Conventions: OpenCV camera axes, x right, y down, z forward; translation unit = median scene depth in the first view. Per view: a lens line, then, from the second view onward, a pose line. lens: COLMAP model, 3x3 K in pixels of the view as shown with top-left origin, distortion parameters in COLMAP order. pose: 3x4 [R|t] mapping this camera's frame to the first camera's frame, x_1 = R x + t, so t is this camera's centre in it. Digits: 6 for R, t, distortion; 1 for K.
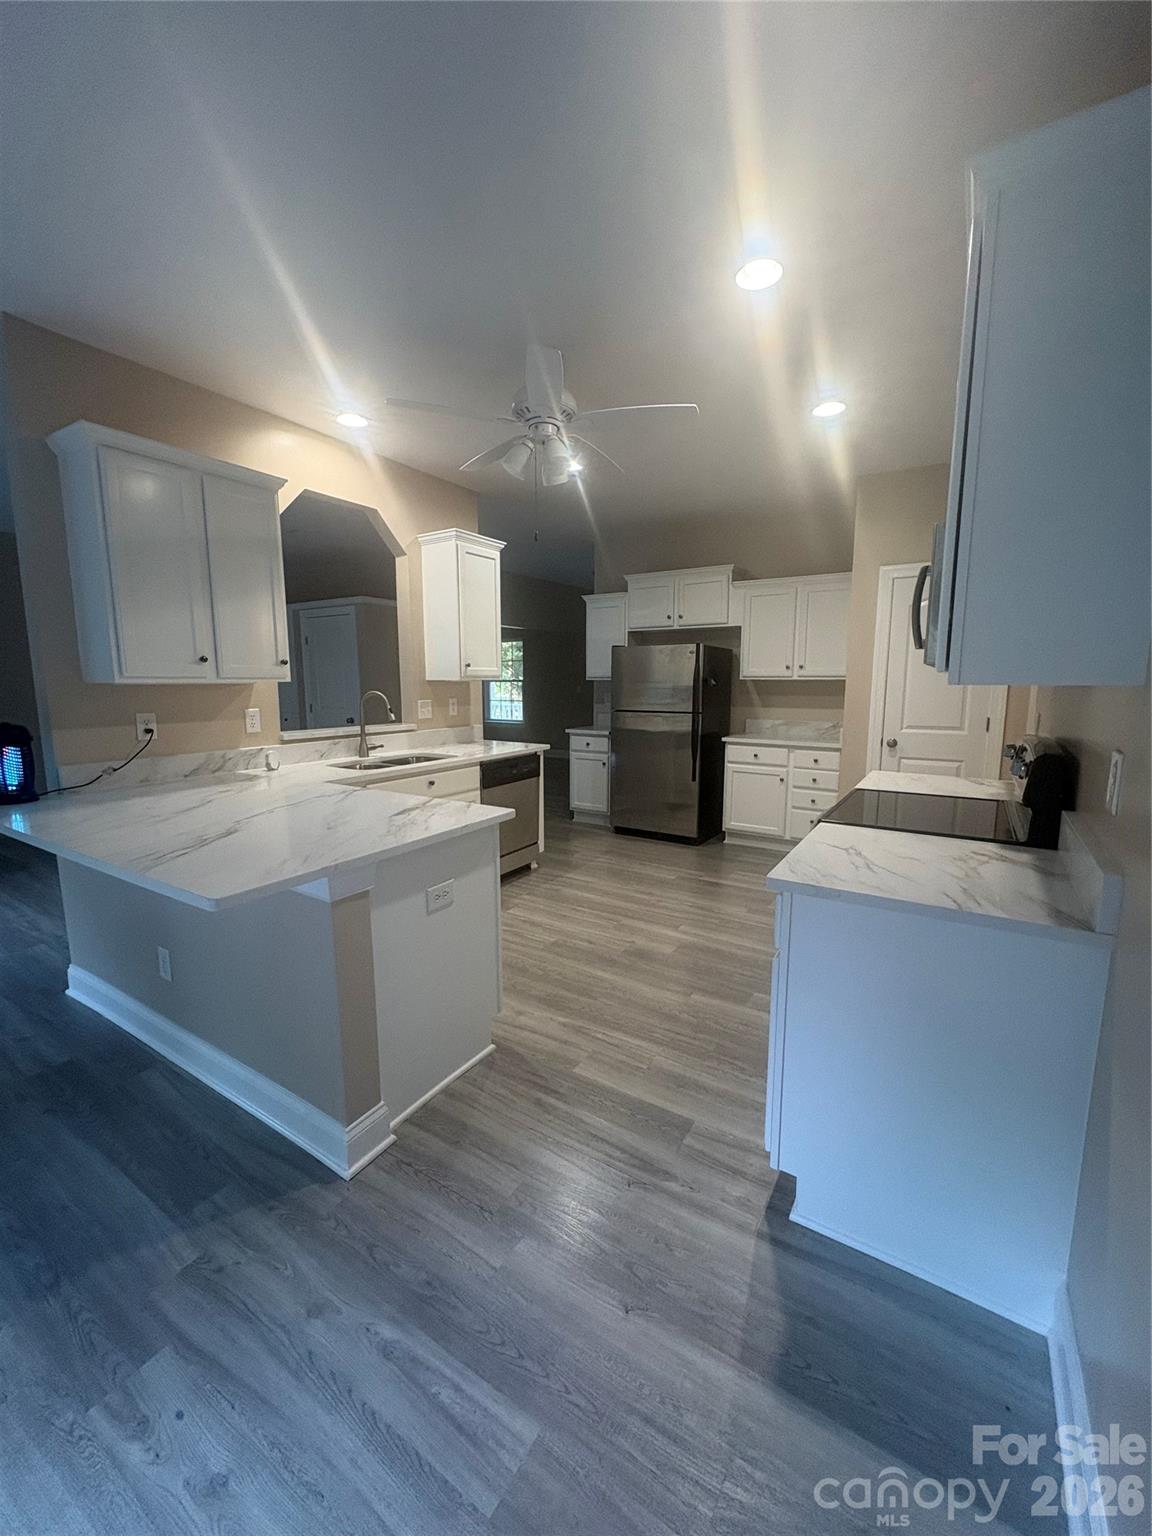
lens RADIAL K [[614.9, 0, 573.8], [0, 614.9, 767.3], [0, 0, 1]] dist [0.000234, 0.000060]
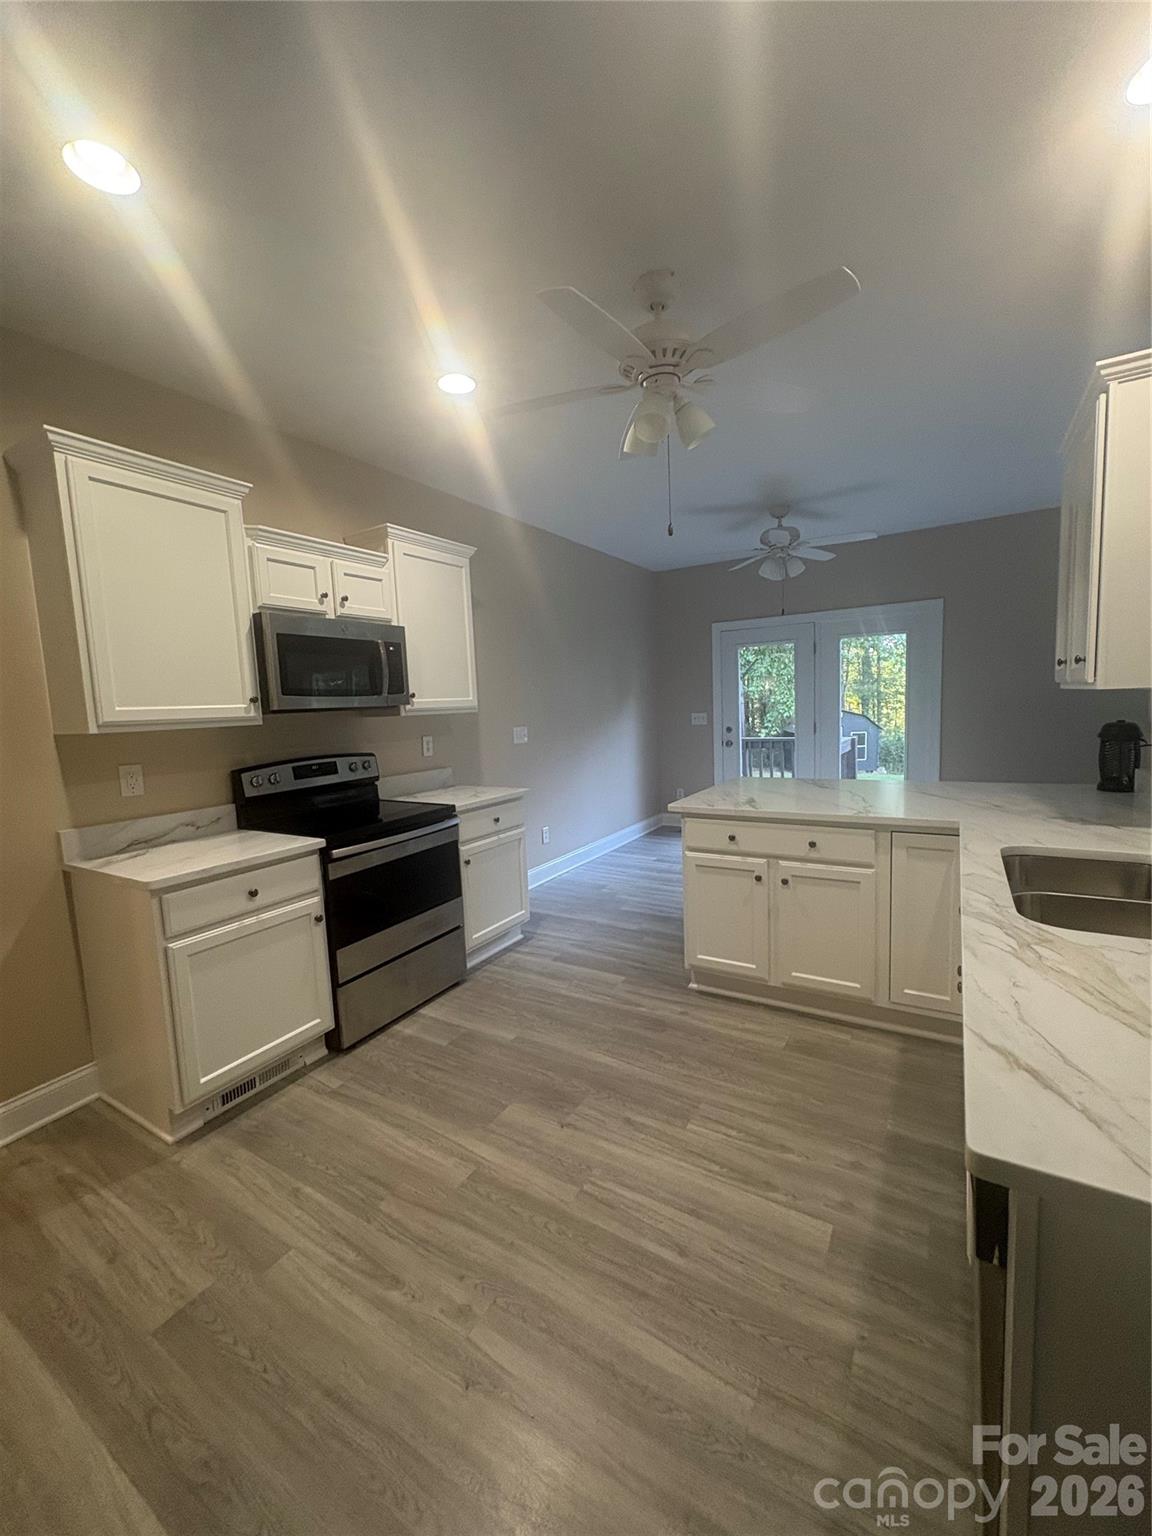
lens RADIAL K [[614.9, 0, 573.0], [0, 614.9, 766.1], [0, 0, 1]] dist [0.000234, 0.000060]
pose [[-0.998876, 0.046741, -0.007876, 0.066475], [0.043571, 0.970855, 0.235676, -0.200646], [0.018662, 0.235068, -0.971800, 1.390037]]
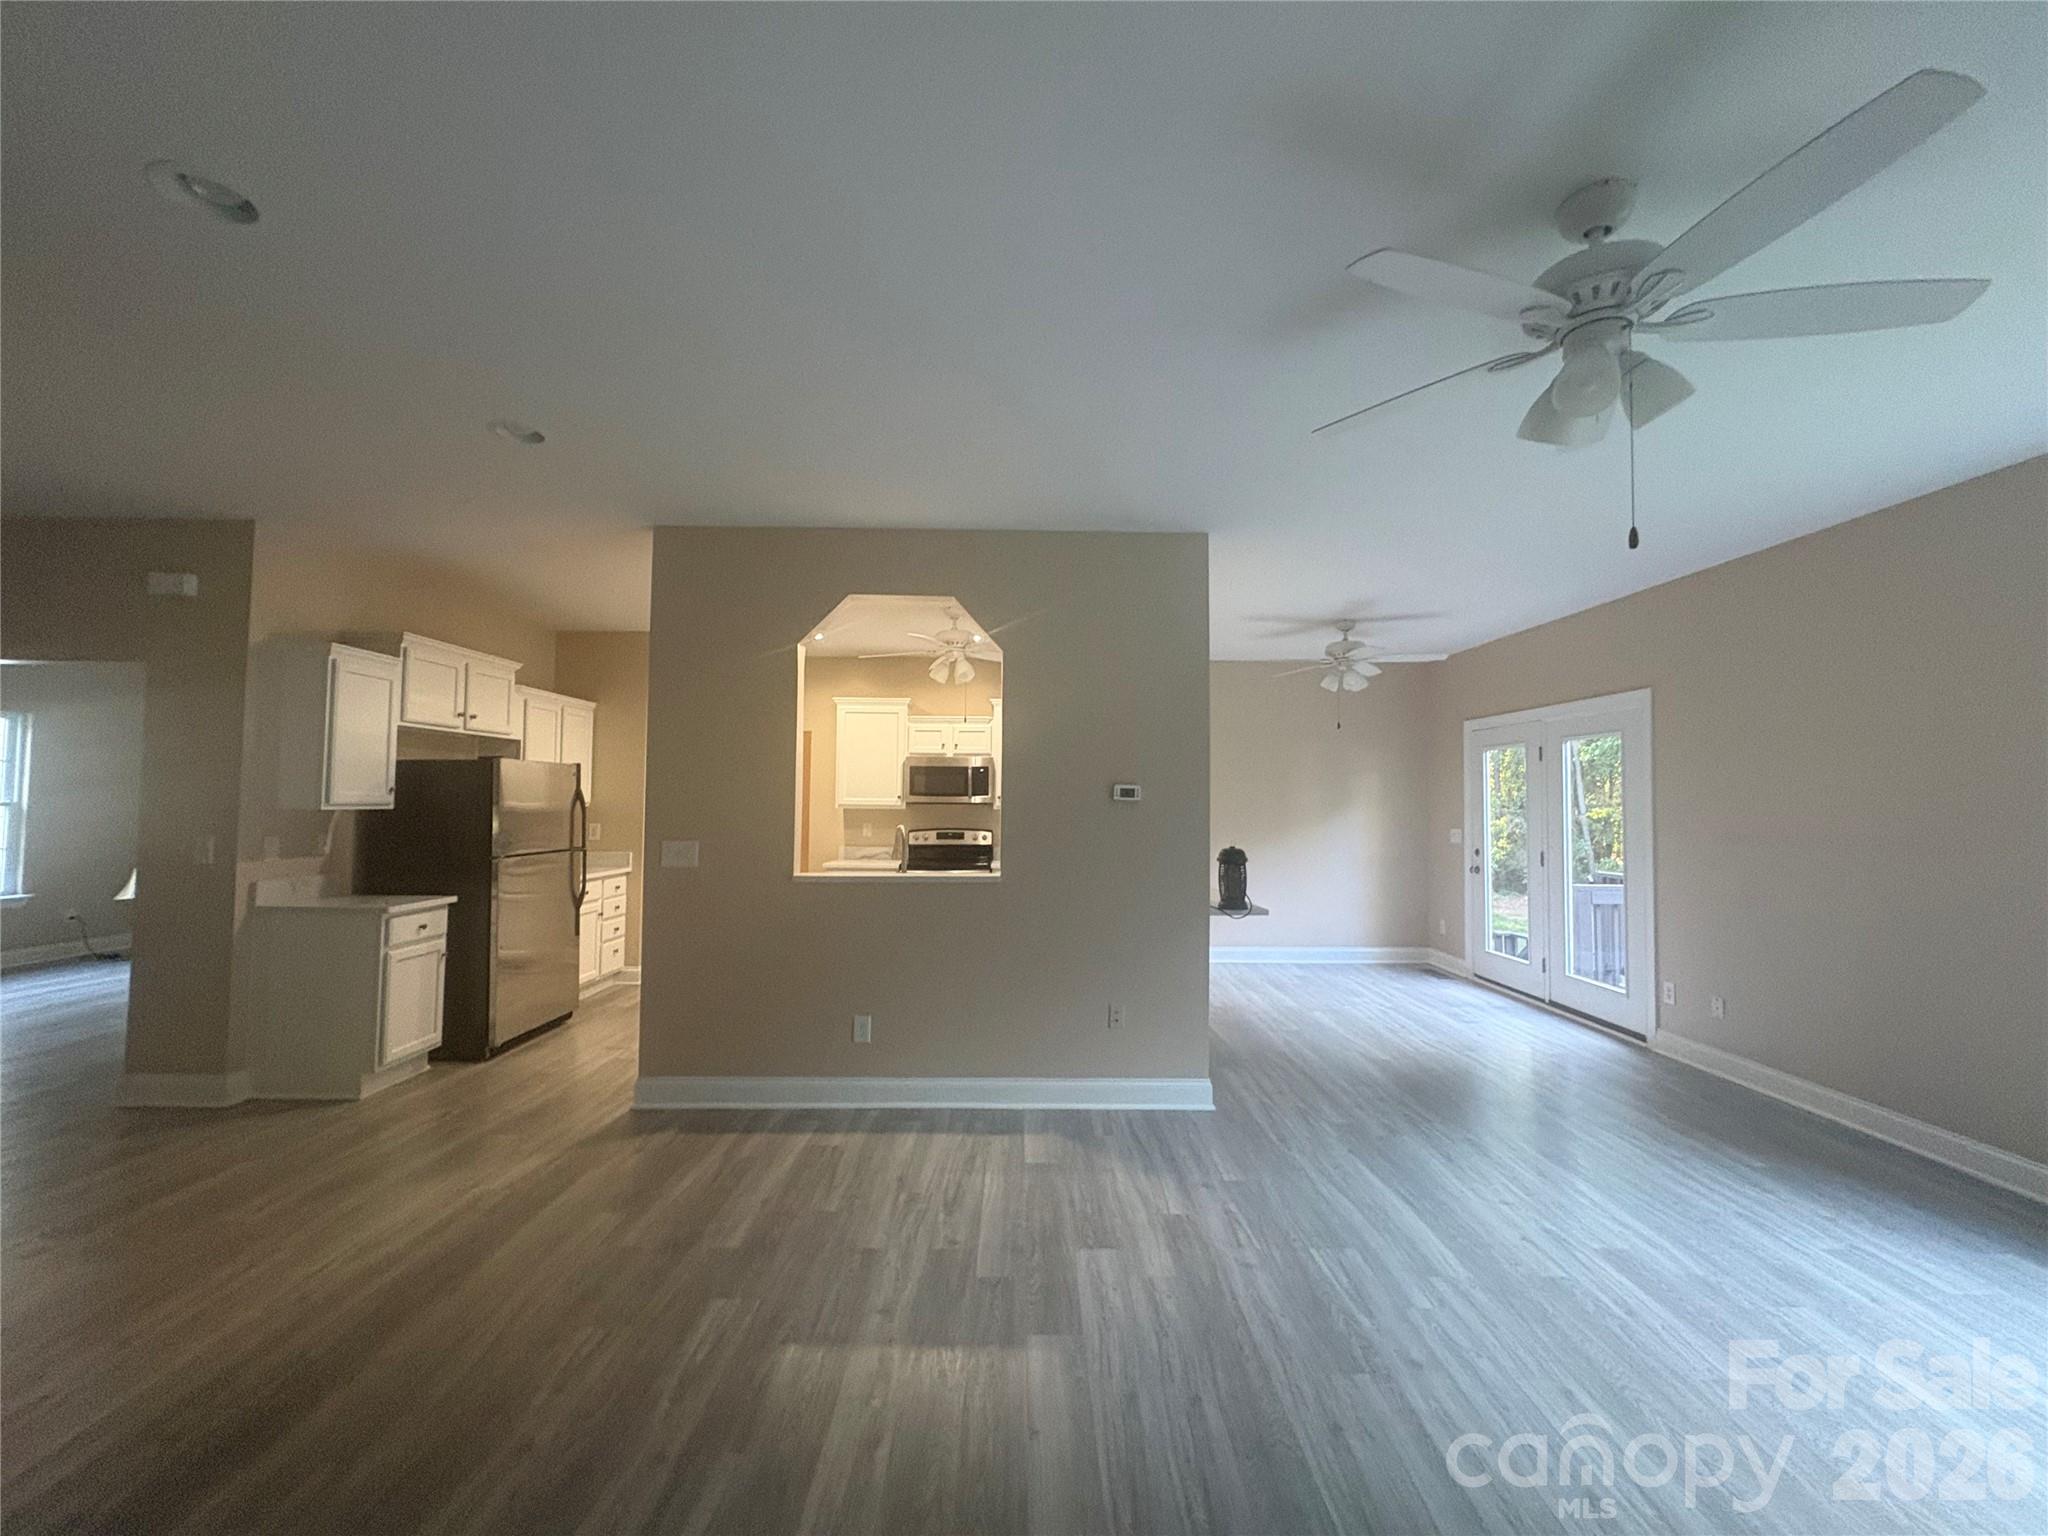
lens RADIAL K [[819.9, 0, 1023.0], [0, 819.9, 770.5], [0, 0, 1]] dist [0.000234, 0.000060]
pose [[-0.544480, 0.024327, 0.838421, -1.419438], [0.107292, 0.993388, 0.040853, -0.239498], [-0.831883, 0.112200, -0.543490, 1.515593]]
